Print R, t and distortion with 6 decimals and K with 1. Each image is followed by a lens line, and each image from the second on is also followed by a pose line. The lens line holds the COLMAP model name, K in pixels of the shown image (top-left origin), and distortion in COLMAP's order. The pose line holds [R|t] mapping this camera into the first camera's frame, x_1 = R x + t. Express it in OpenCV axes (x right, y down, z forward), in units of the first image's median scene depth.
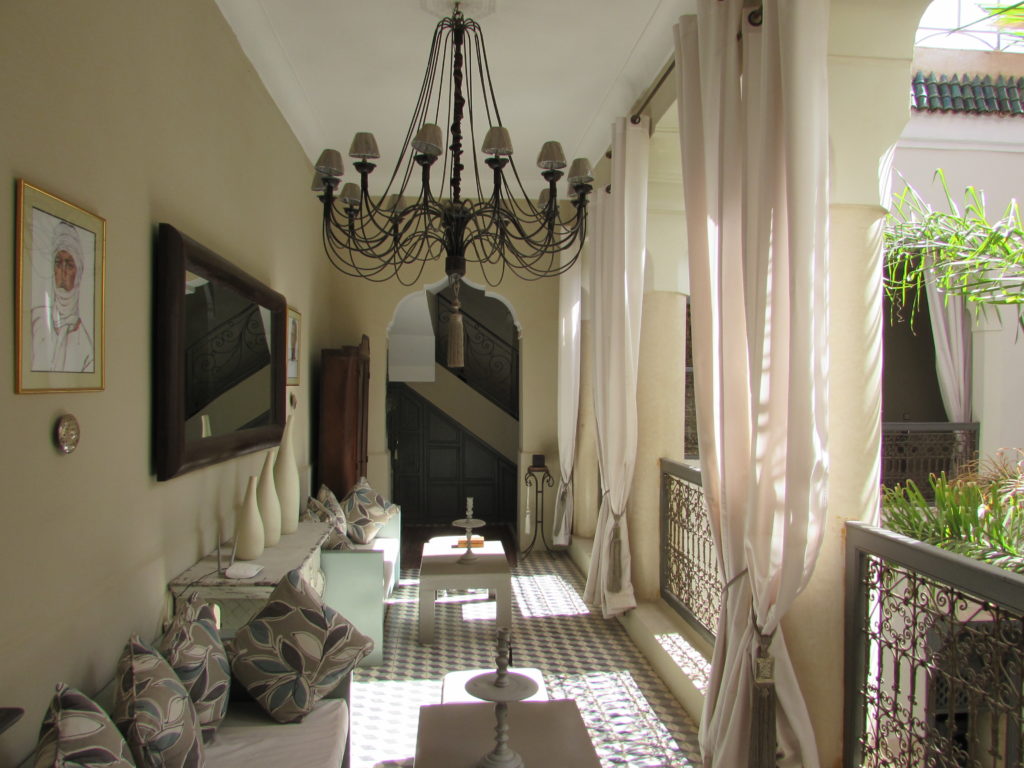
lens RADIAL K [[721.5, 0, 511.9], [0, 721.5, 384.0], [0, 0, 1]] dist [-0.035644, 0.016440]
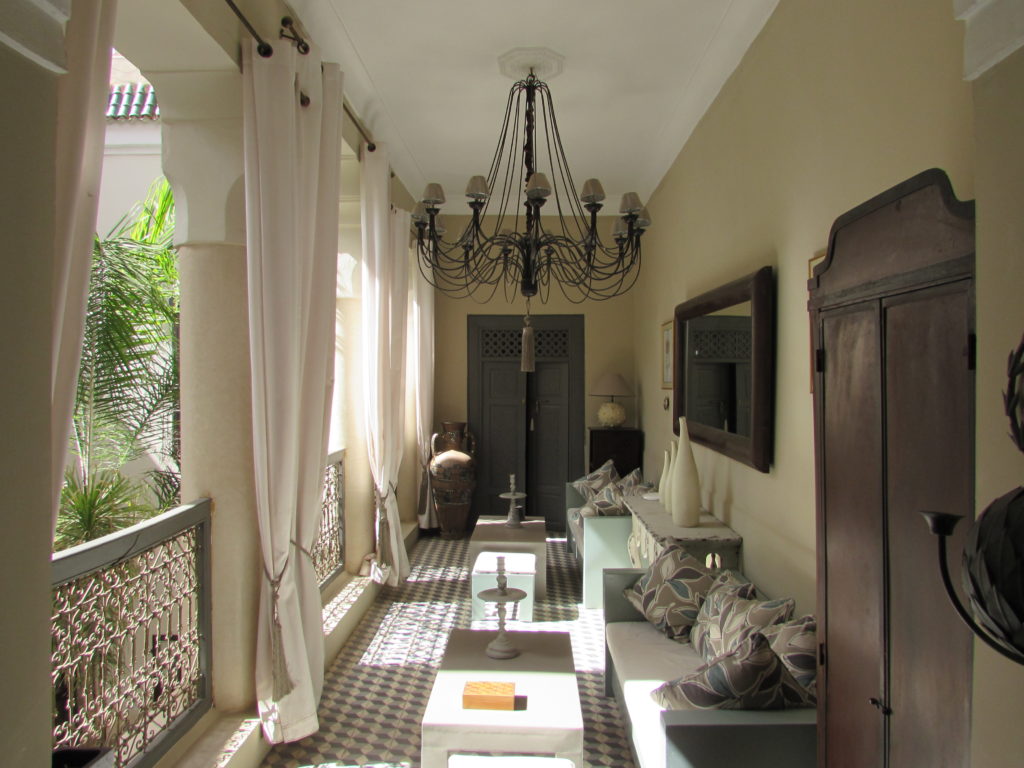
lens RADIAL K [[721.5, 0, 512.0], [0, 721.5, 384.0], [0, 0, 1]] dist [-0.035644, 0.016440]
pose [[-0.992878, 0.006779, 0.118944, -0.183409], [0.007690, 0.999945, 0.007201, -0.003644], [-0.118889, 0.008064, -0.992875, 2.022211]]
